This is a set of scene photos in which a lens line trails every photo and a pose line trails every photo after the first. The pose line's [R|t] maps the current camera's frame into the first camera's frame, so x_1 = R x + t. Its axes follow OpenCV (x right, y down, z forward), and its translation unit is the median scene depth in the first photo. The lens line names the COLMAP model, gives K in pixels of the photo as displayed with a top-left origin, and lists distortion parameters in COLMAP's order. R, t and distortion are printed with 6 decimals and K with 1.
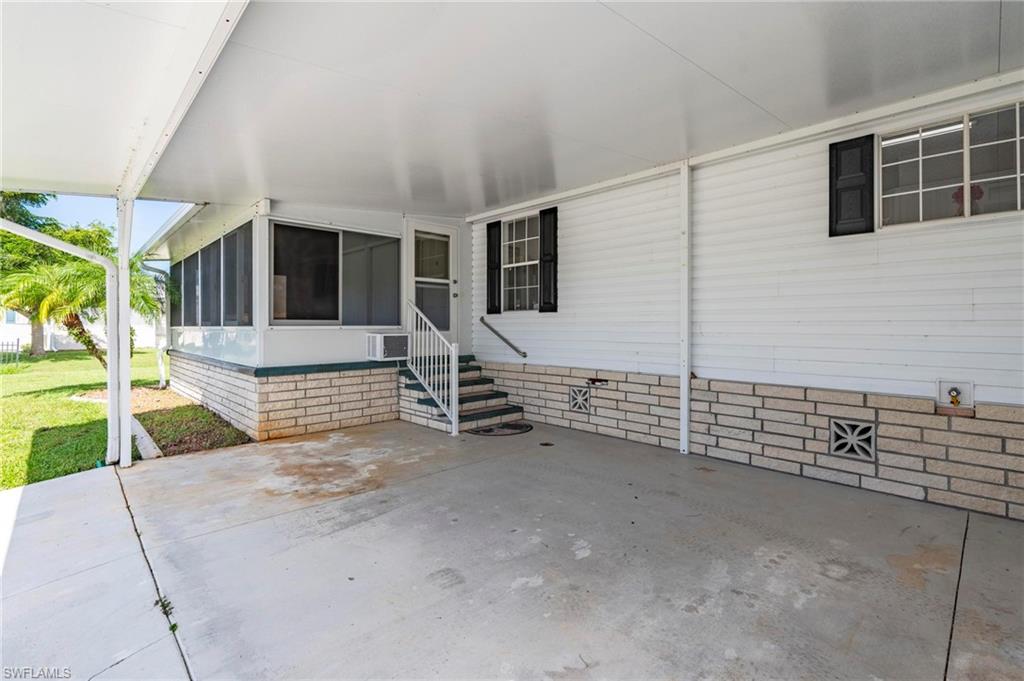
lens RADIAL K [[461.1, 0, 510.3], [0, 461.1, 324.1], [0, 0, 1]] dist [-0.002050, -0.000209]
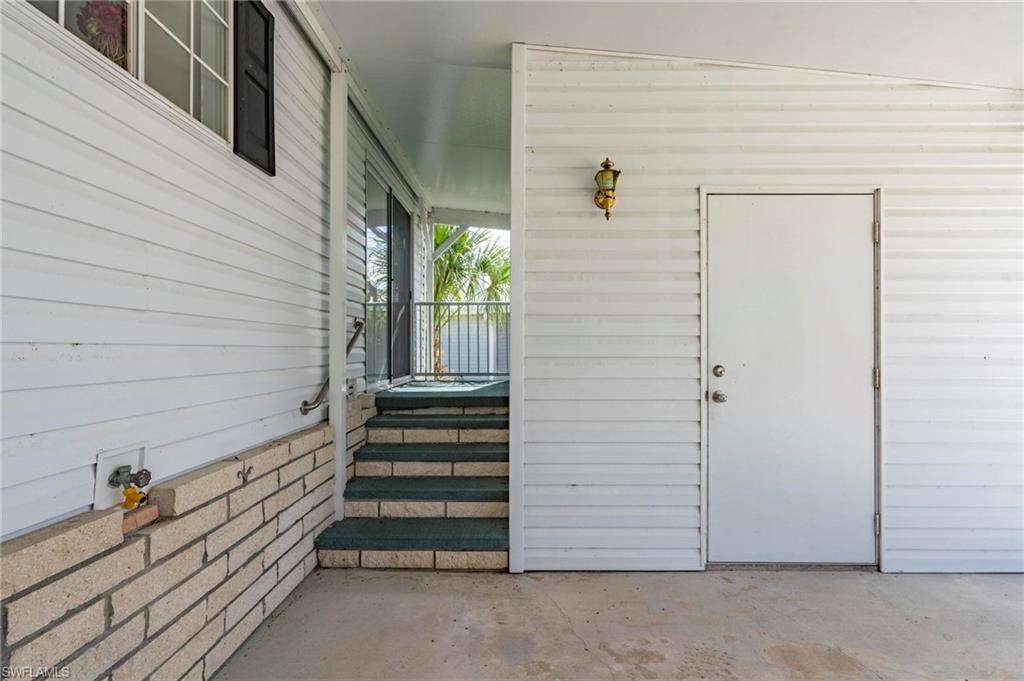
lens RADIAL K [[495.6, 0, 512.0], [0, 495.6, 340.5], [0, 0, 1]] dist [0.000523, 0.000192]
pose [[-0.722848, 0.012232, 0.690899, 0.308582], [-0.002403, 0.999793, -0.020214, 0.025000], [-0.691003, -0.016272, -0.722669, 0.854609]]
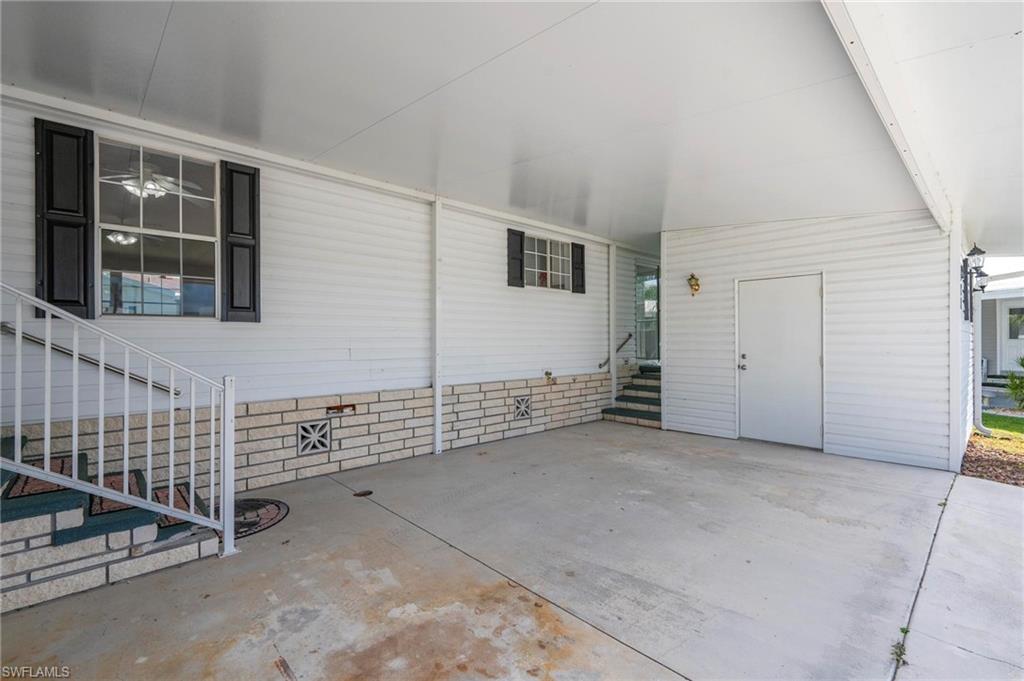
lens RADIAL K [[464.0, 0, 512.0], [0, 464.0, 340.5], [0, 0, 1]] dist [0.002379, 0.000198]
pose [[0.004981, 0.001150, 0.999987, -0.858555], [0.001060, 0.999999, -0.001156, 0.003044], [-0.999987, 0.001065, 0.004980, 0.903665]]
